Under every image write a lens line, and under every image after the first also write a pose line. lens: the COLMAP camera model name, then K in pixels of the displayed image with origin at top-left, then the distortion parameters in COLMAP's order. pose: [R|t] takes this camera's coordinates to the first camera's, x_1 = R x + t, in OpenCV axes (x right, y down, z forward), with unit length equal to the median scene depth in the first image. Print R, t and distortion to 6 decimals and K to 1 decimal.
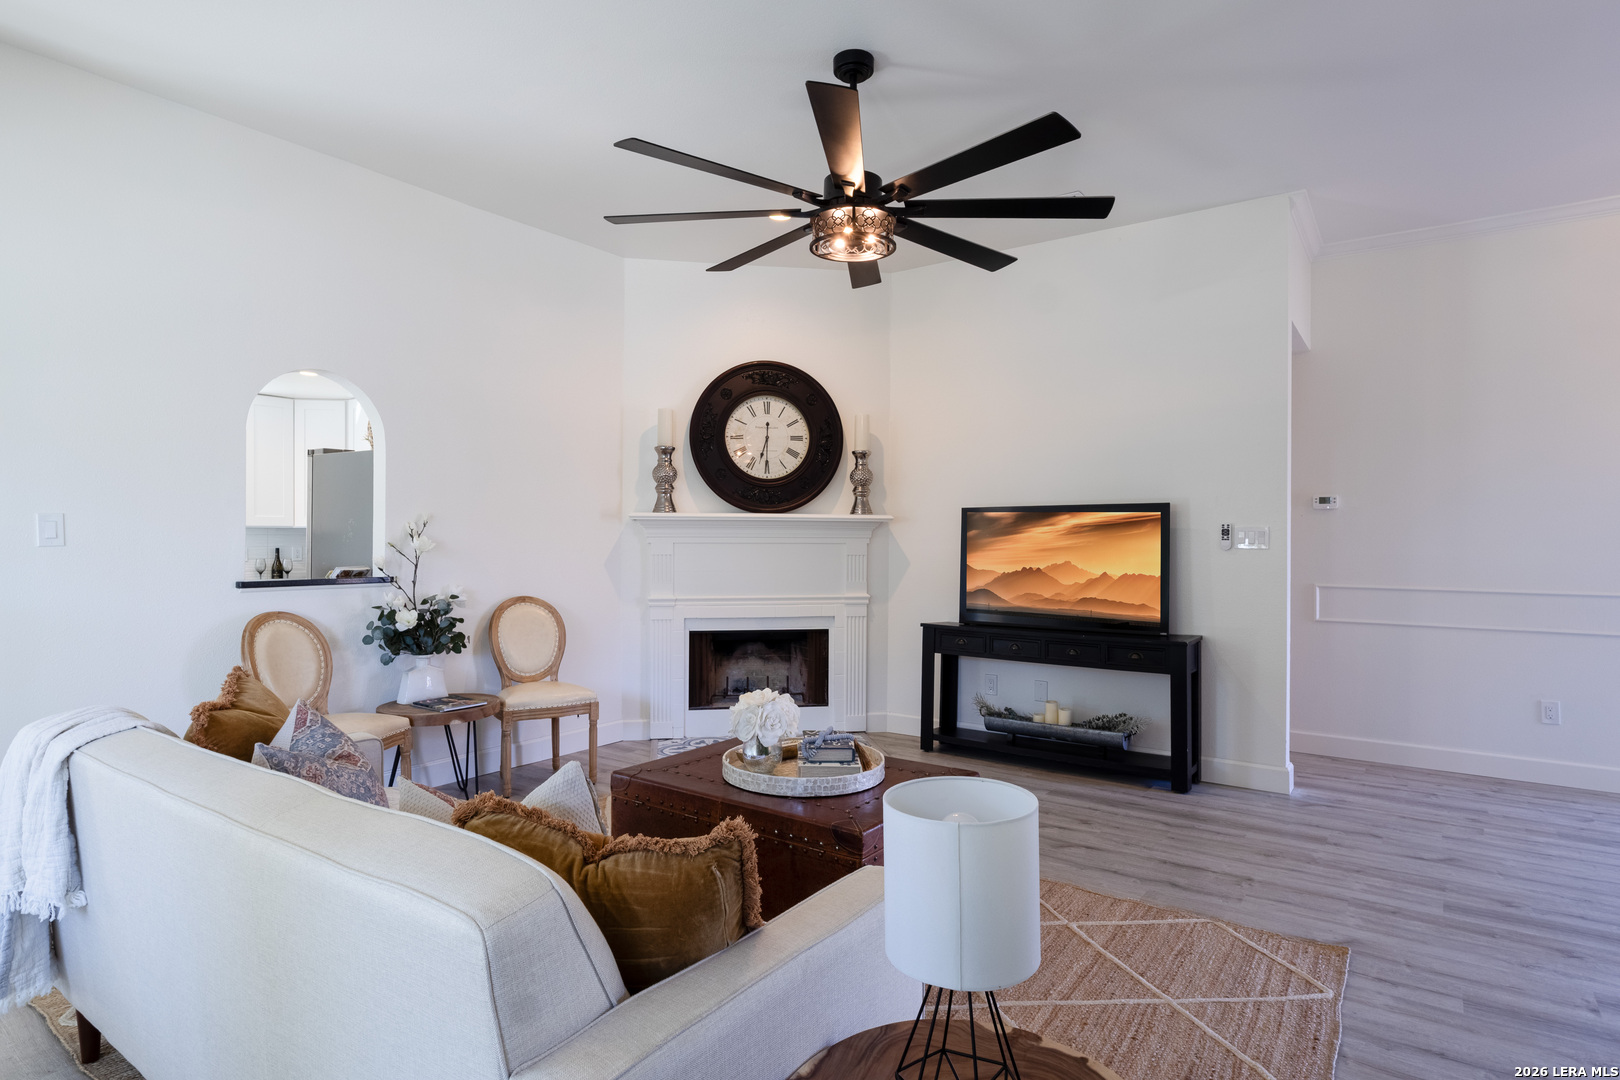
lens RADIAL K [[866.2, 0, 847.5], [0, 866.2, 563.9], [0, 0, 1]] dist [-0.004082, -0.000707]
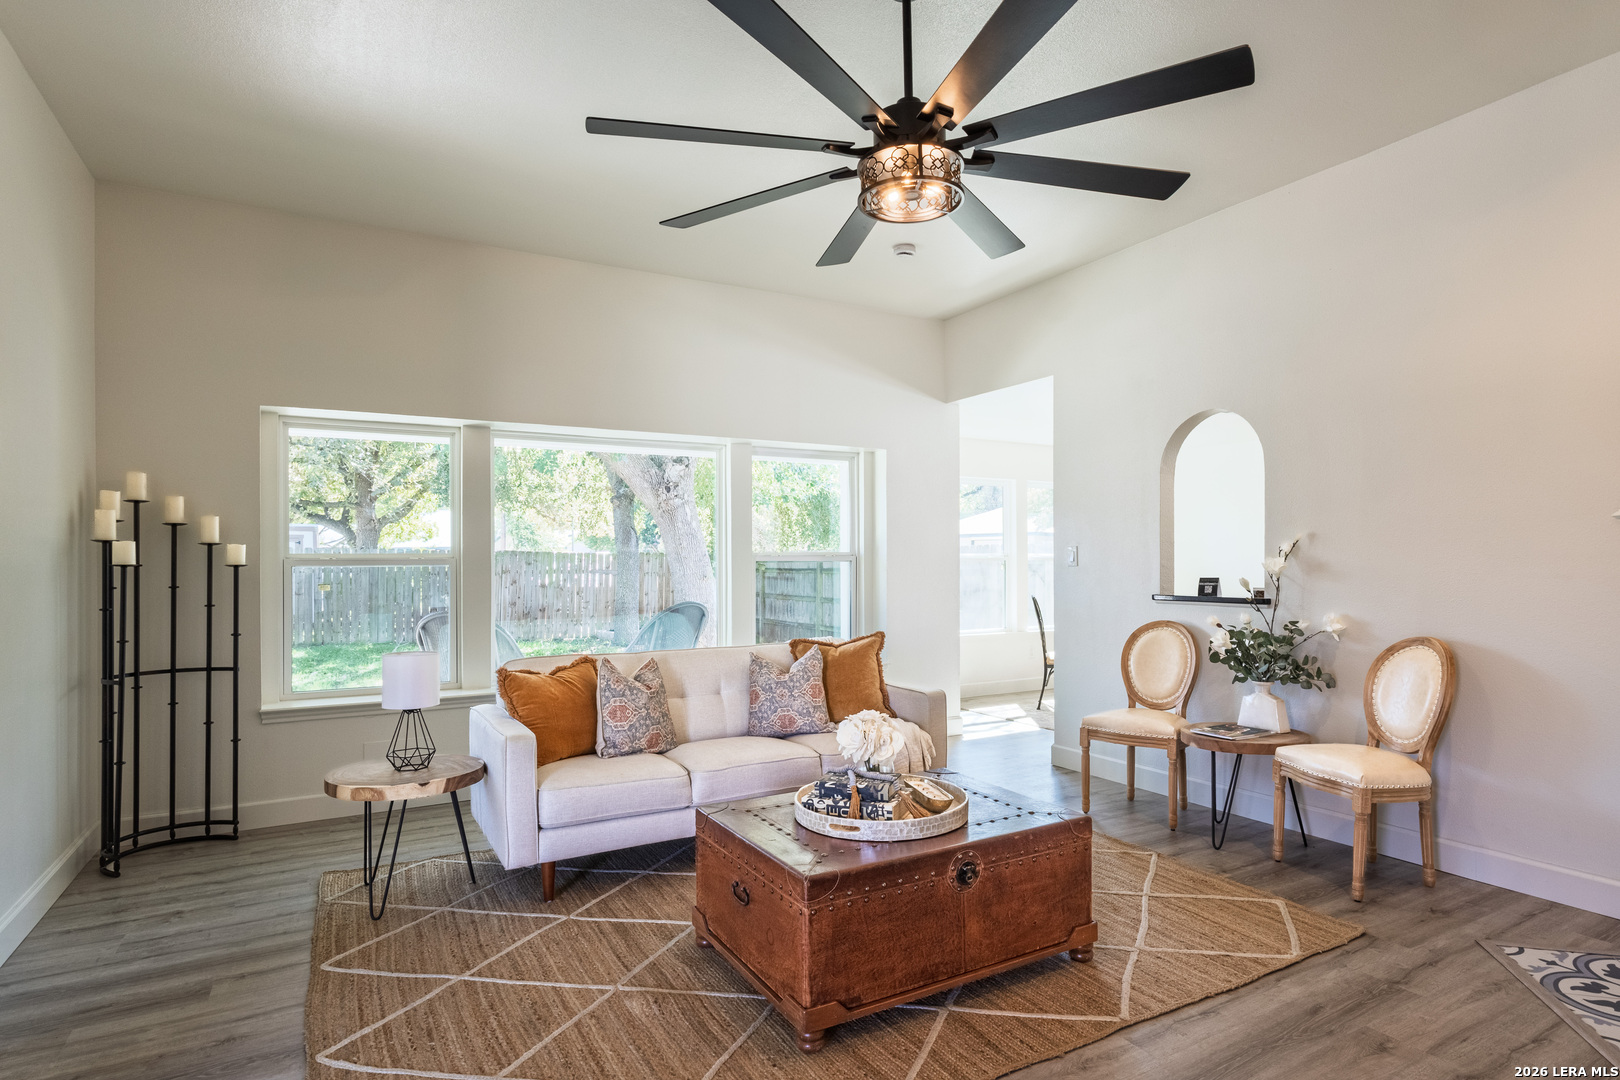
lens RADIAL K [[866.2, 0, 847.5], [0, 866.2, 563.9], [0, 0, 1]] dist [-0.004082, -0.000707]
pose [[-0.411424, -0.003308, -0.911438, 0.459243], [-0.025758, 0.999636, 0.007999, -0.017018], [0.911080, 0.026767, -0.411360, 0.795353]]
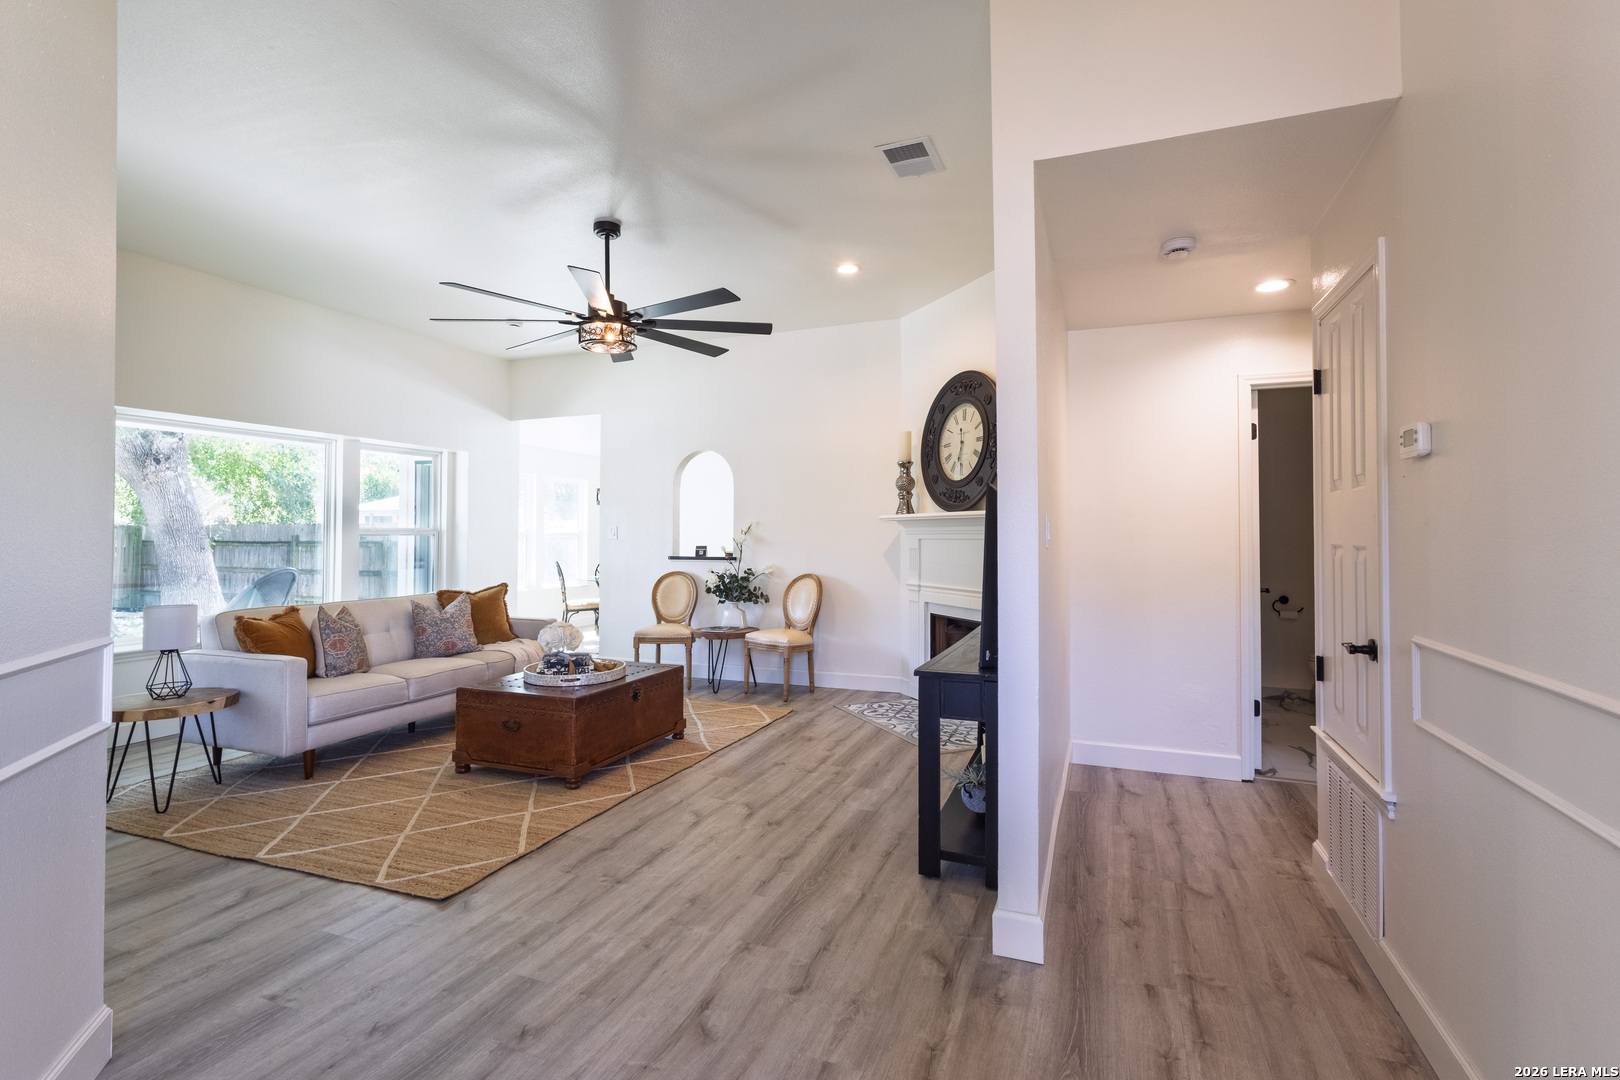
lens RADIAL K [[768.3, 0, 794.5], [0, 768.3, 537.8], [0, 0, 1]] dist [0.000934, -0.000105]
pose [[0.213649, -0.004607, -0.976900, 0.864142], [-0.029477, 0.999503, -0.011160, -0.009380], [0.976466, 0.031180, 0.213407, 0.640548]]
